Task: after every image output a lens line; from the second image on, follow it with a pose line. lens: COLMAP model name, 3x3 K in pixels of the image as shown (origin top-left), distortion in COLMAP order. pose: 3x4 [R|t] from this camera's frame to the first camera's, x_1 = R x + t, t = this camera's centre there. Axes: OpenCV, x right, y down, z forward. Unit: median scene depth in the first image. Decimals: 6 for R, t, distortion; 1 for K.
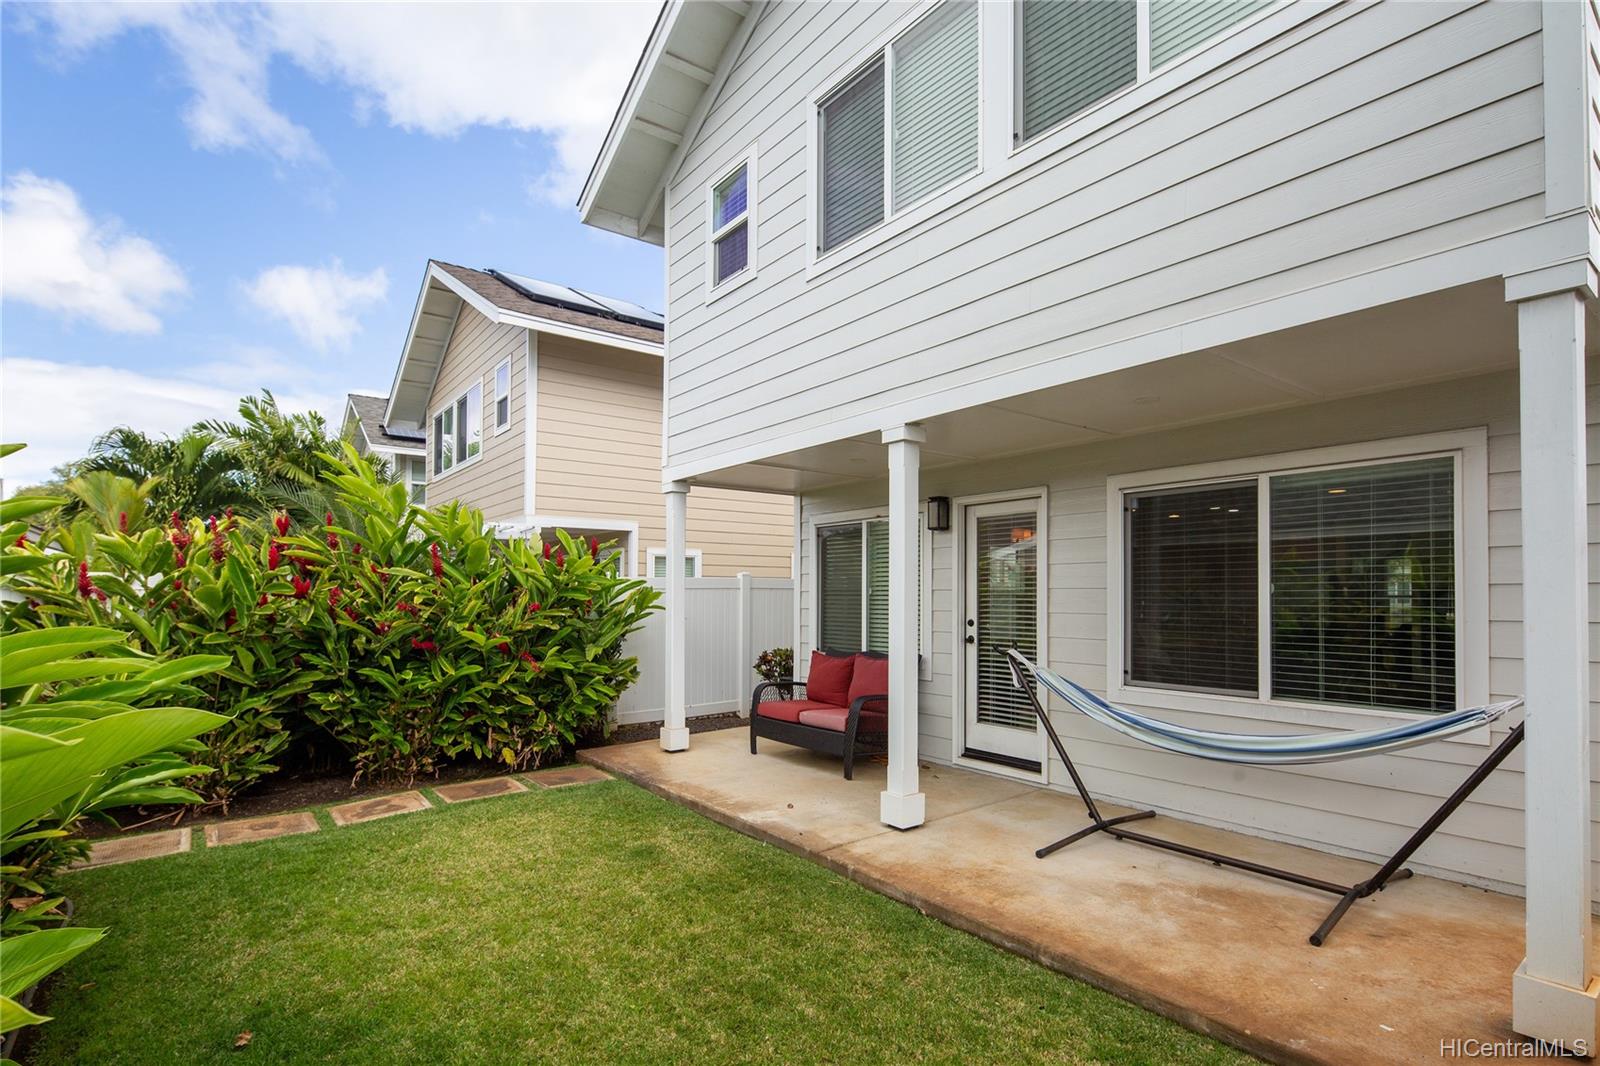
lens RADIAL K [[773.8, 0, 800.2], [0, 773.8, 591.6], [0, 0, 1]] dist [0.001083, -0.000237]
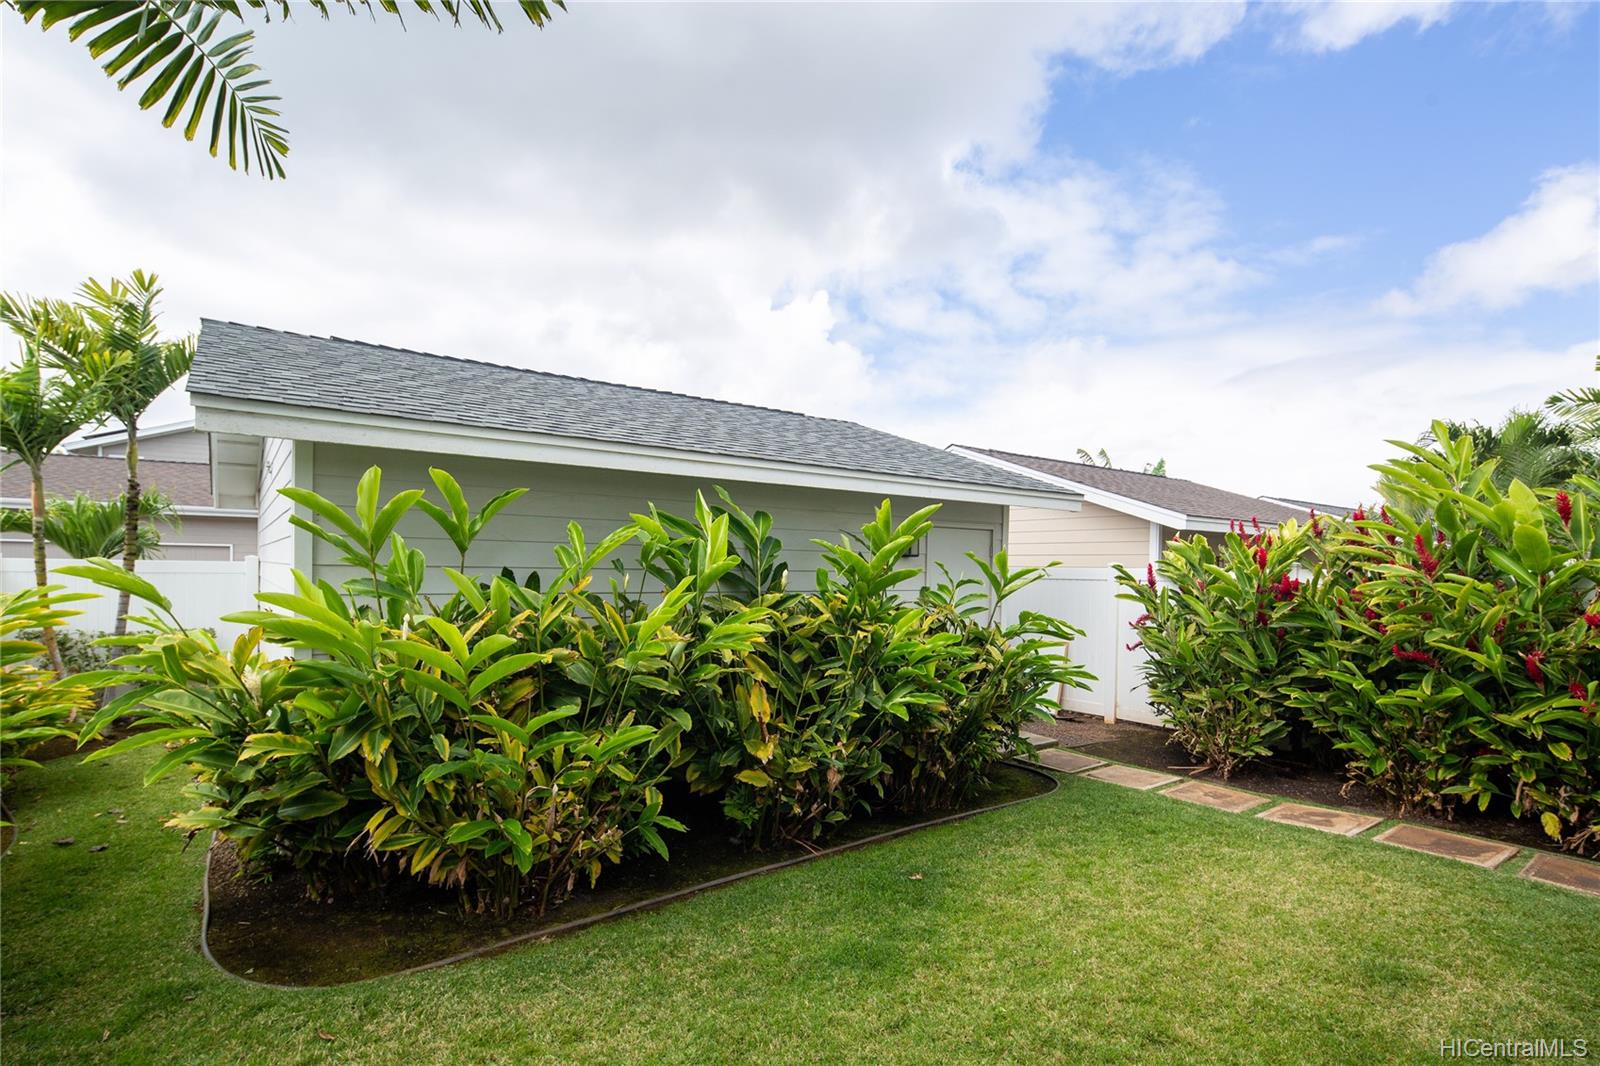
lens RADIAL K [[773.8, 0, 800.2], [0, 773.8, 591.6], [0, 0, 1]] dist [0.001083, -0.000237]
pose [[-0.020343, 0.029831, -0.999348, 0.416506], [-0.007263, 0.999524, 0.029984, -0.021111], [0.999767, 0.007868, -0.020117, 0.399632]]
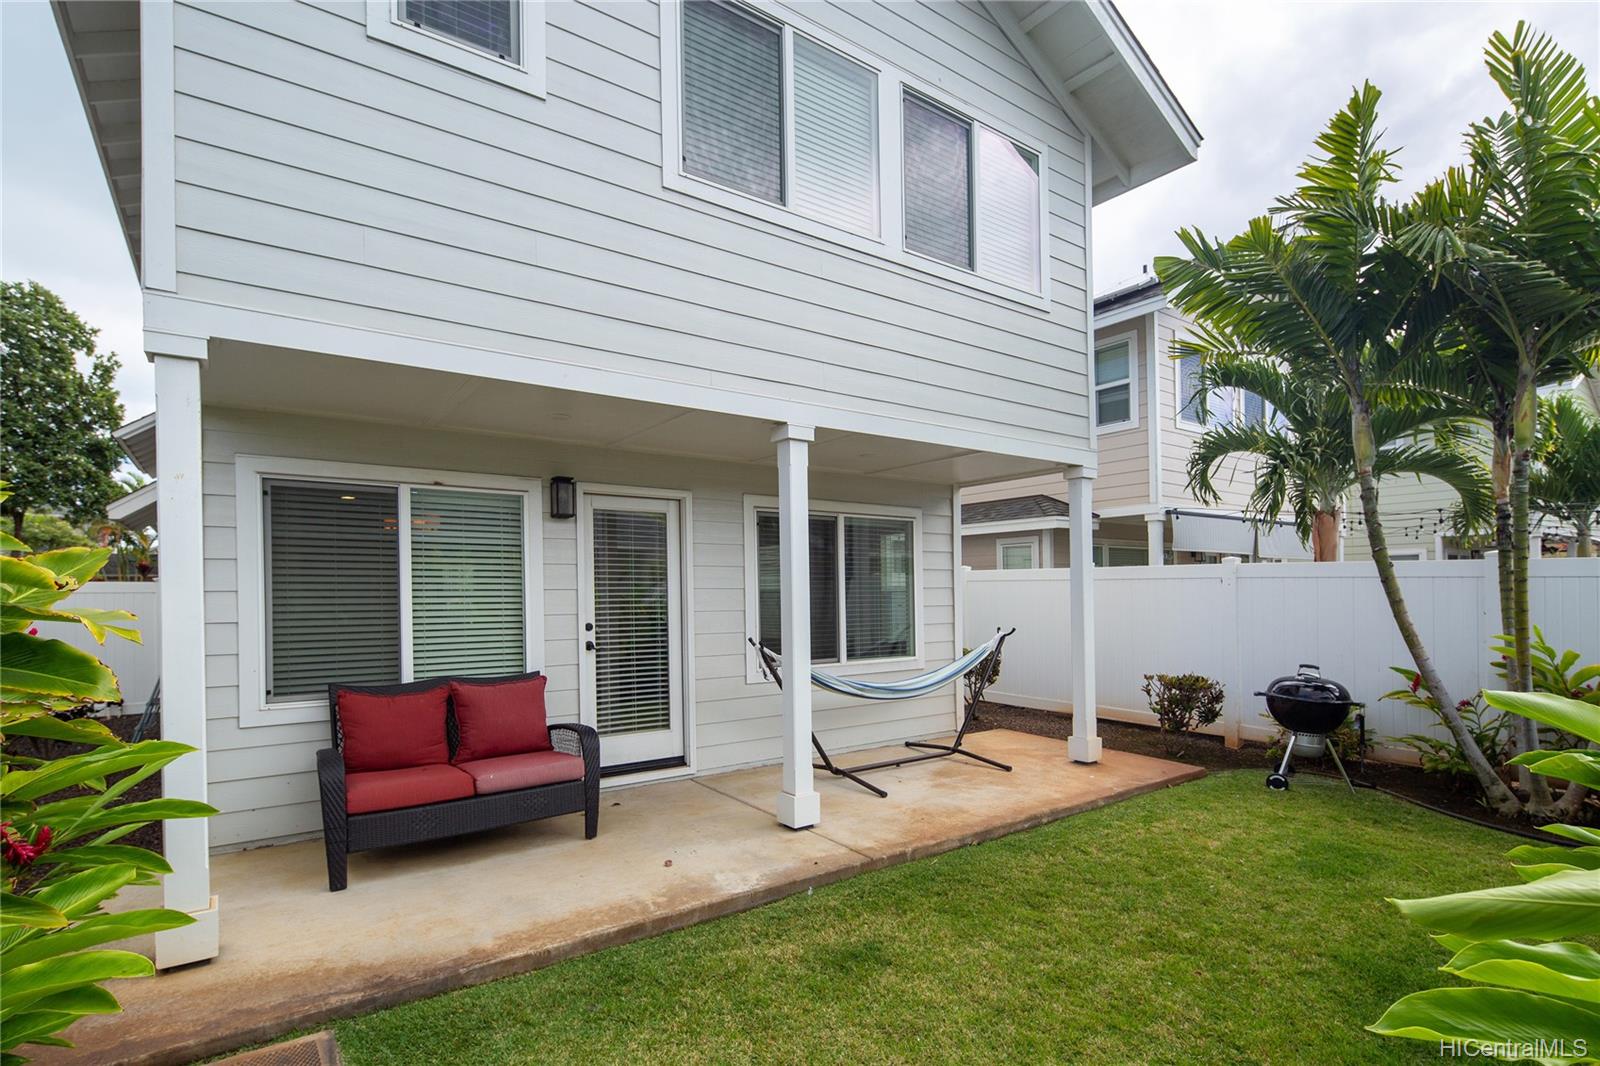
lens RADIAL K [[773.8, 0, 800.2], [0, 773.8, 591.6], [0, 0, 1]] dist [0.001083, -0.000237]
pose [[0.034099, 0.002512, 0.999415, -0.769391], [0.001498, 0.999996, -0.002565, 0.003179], [-0.999417, 0.001585, 0.034095, 0.855285]]
